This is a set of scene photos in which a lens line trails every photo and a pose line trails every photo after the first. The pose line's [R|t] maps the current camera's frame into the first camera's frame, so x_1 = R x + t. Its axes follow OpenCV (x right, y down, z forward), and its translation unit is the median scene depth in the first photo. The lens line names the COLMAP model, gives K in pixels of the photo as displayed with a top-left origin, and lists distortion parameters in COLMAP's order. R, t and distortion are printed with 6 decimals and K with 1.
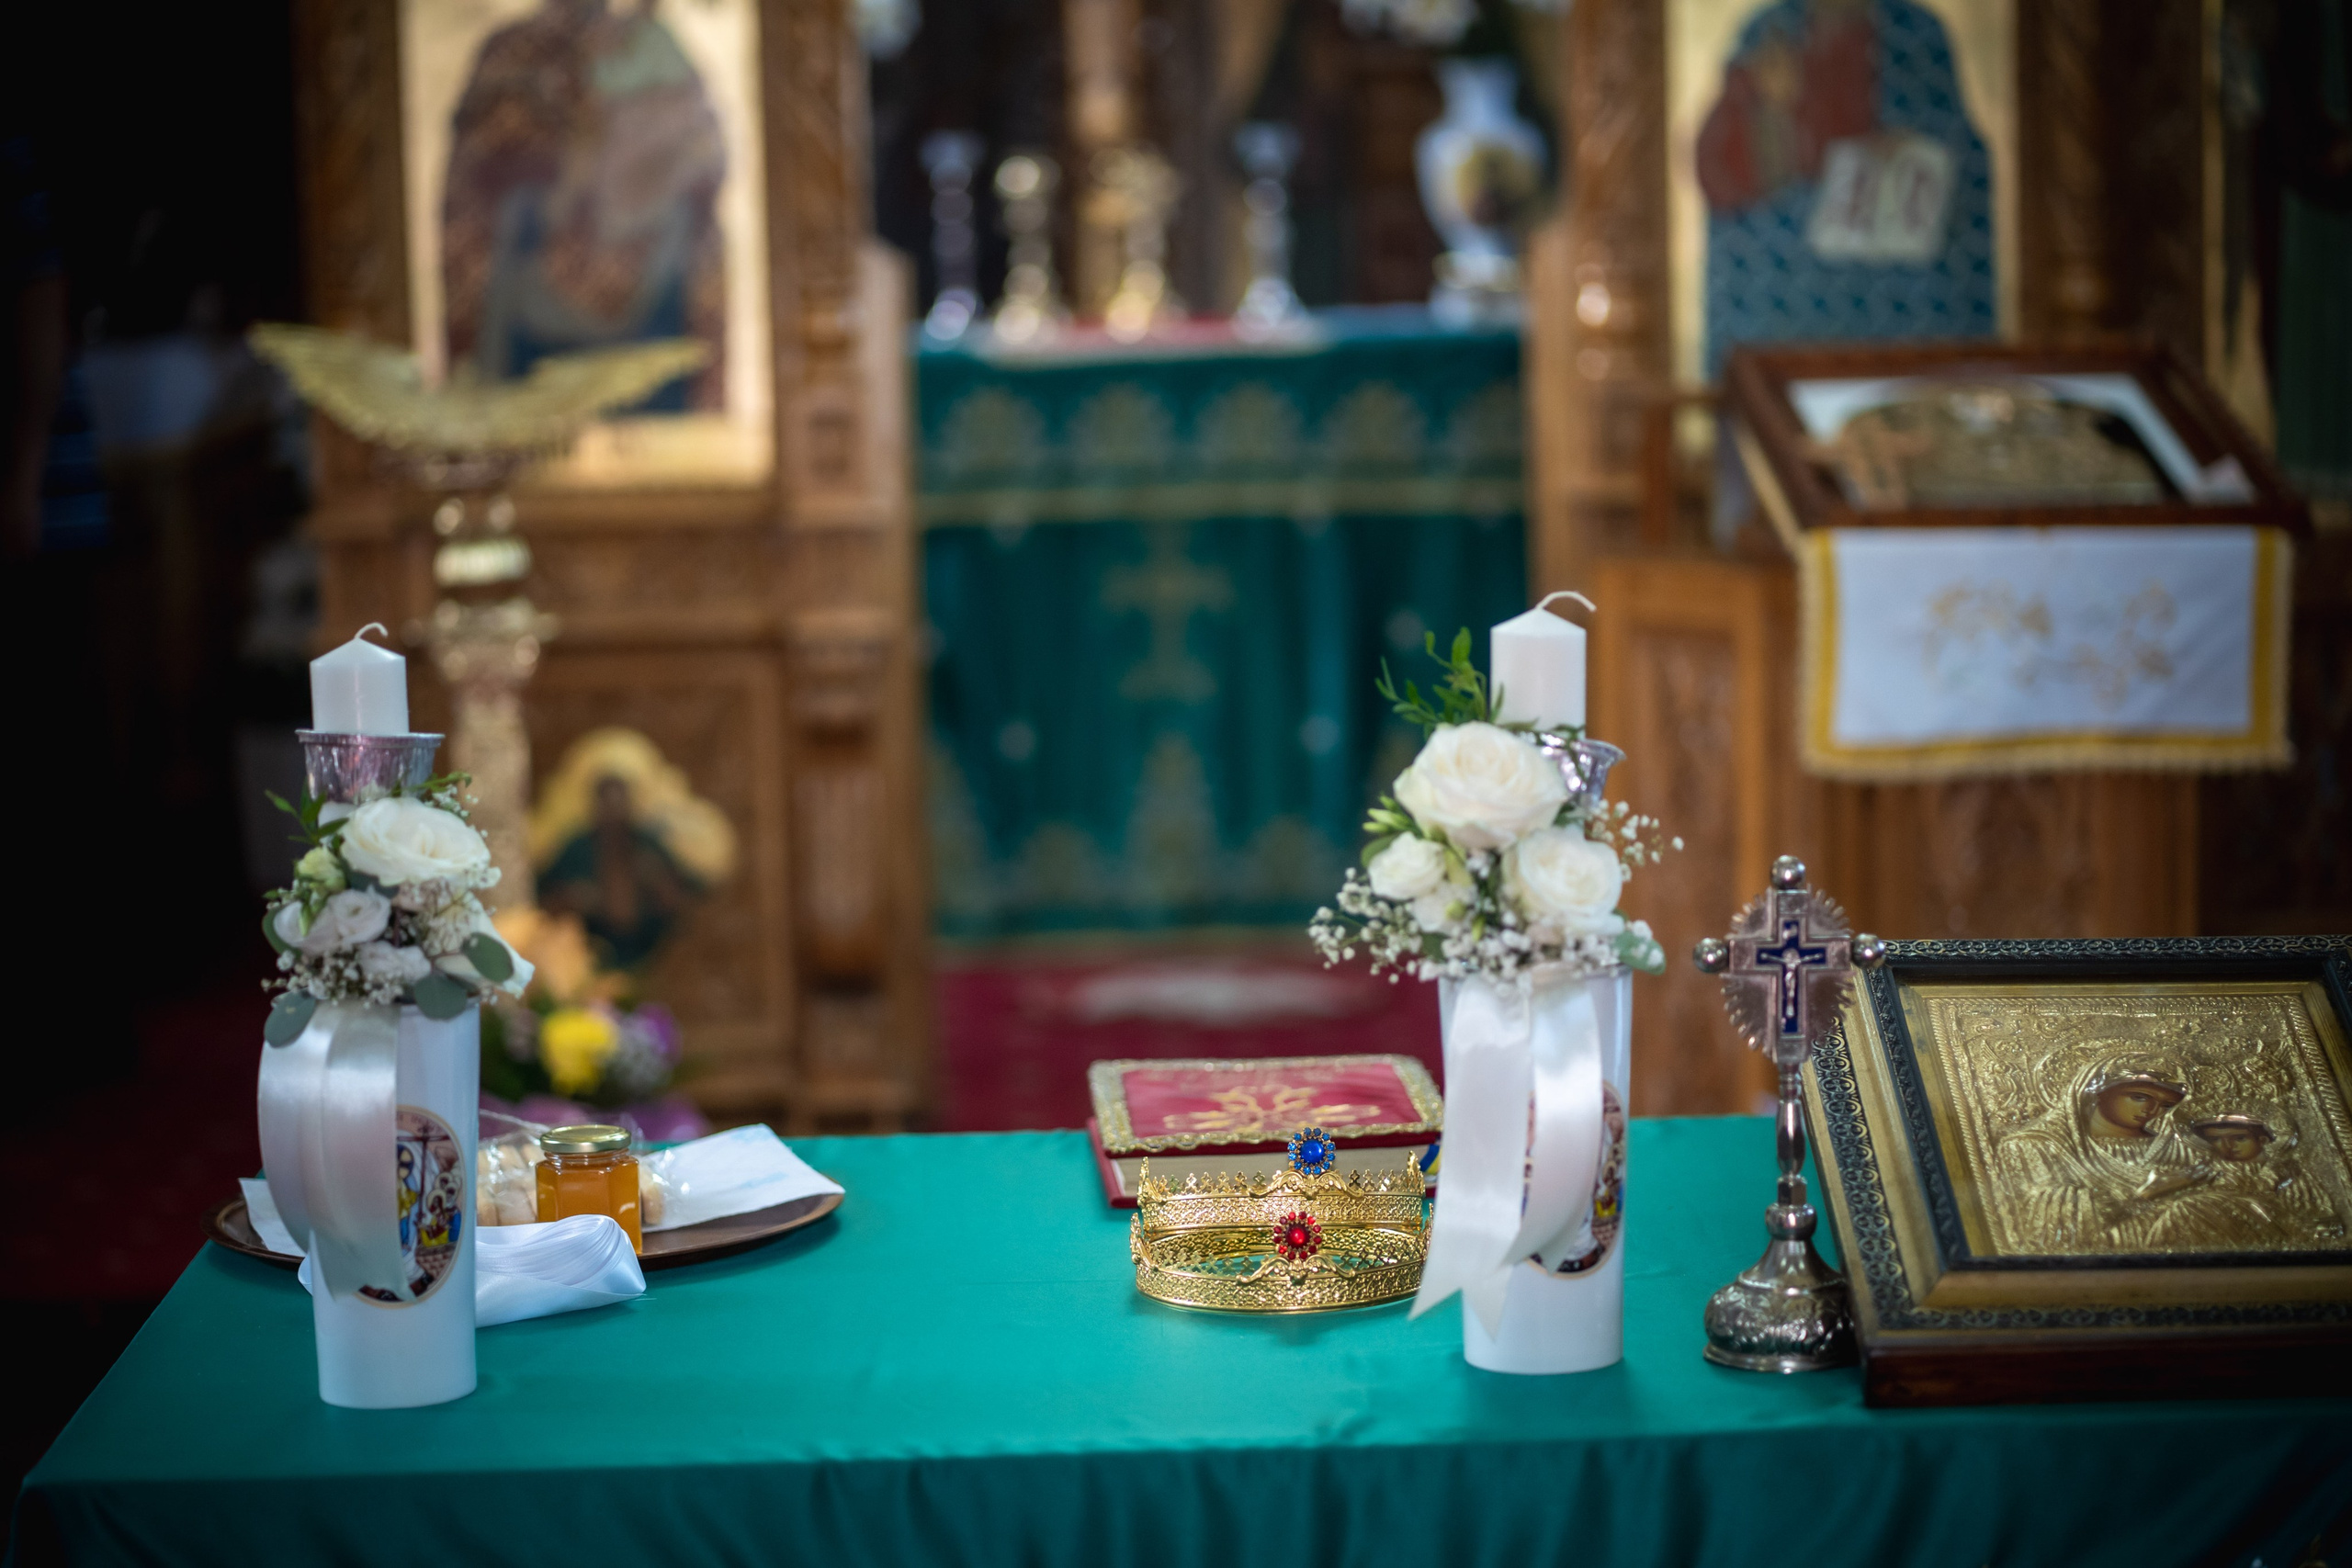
lens RADIAL K [[6085.6, 0, 1173.8], [0, 6085.6, 782.5], [0, 0, 1]] dist [0.084320, 0.909434]
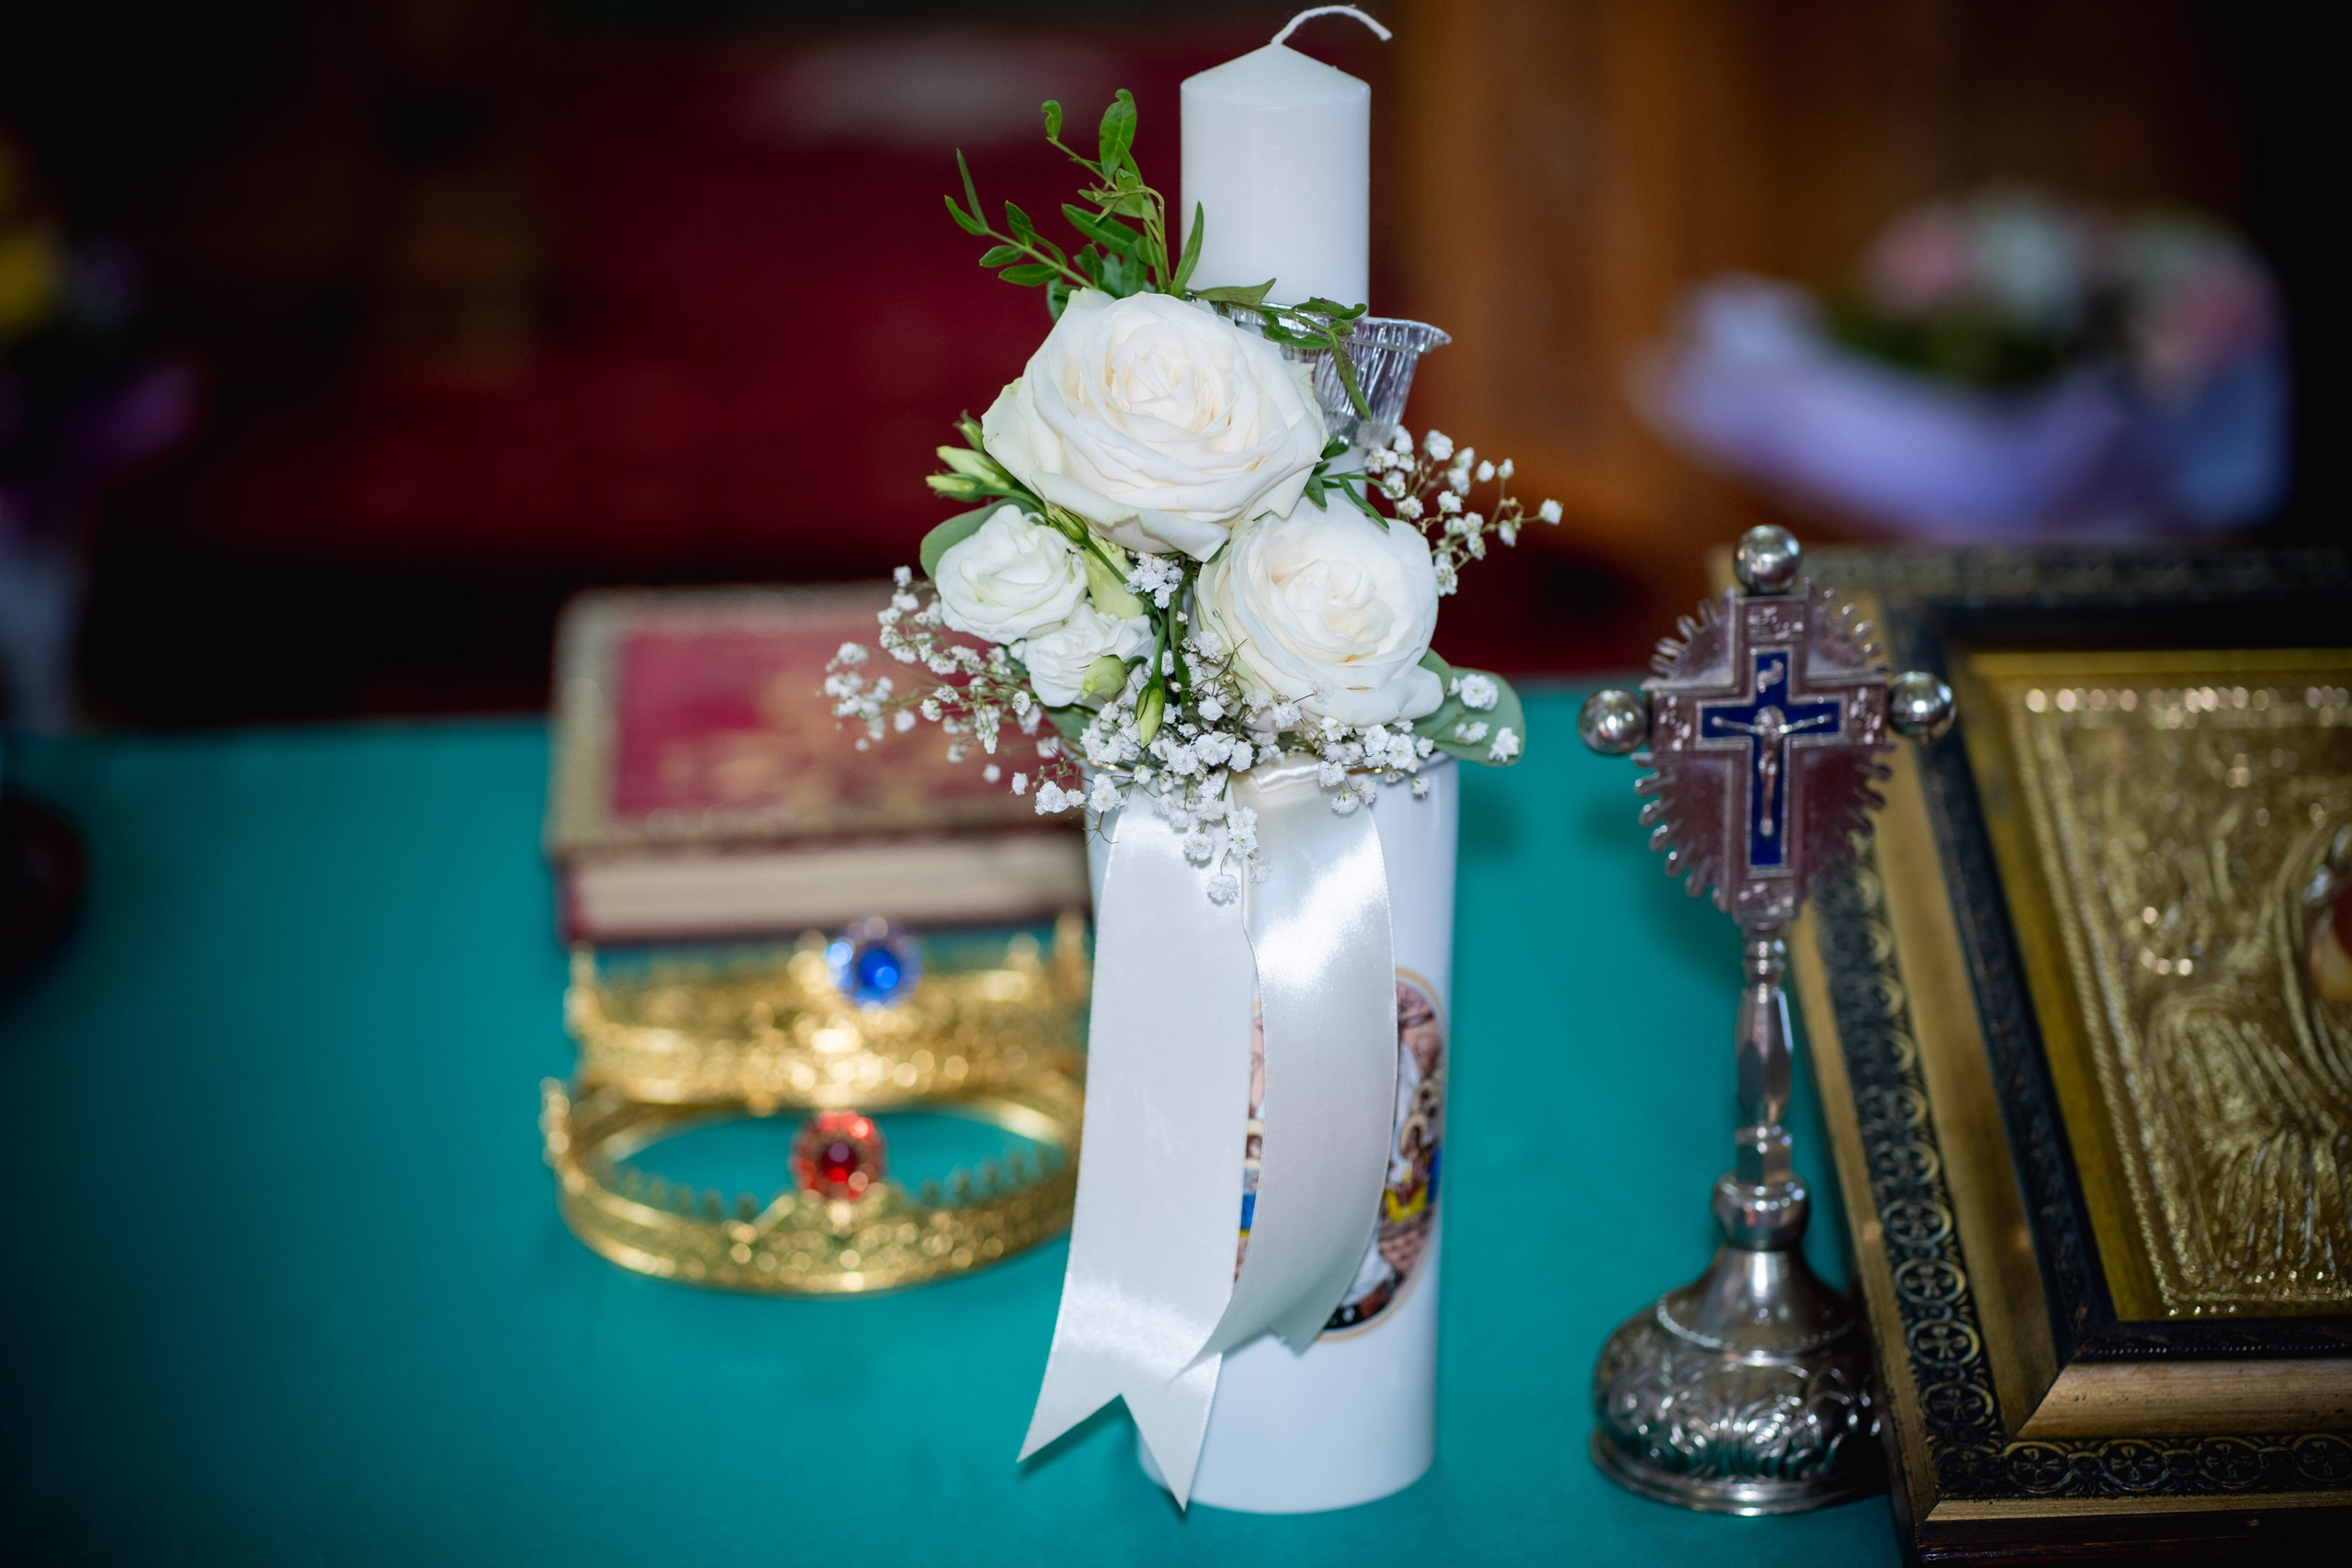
lens RADIAL K [[6085.6, 0, 1173.8], [0, 6085.6, 782.5], [0, 0, 1]] dist [0.084320, 0.909434]
pose [[0.999591, -0.009524, 0.026979, 0.037673], [0.003834, 0.979055, 0.203560, -0.070653], [-0.028352, -0.203373, 0.978691, 0.502382]]
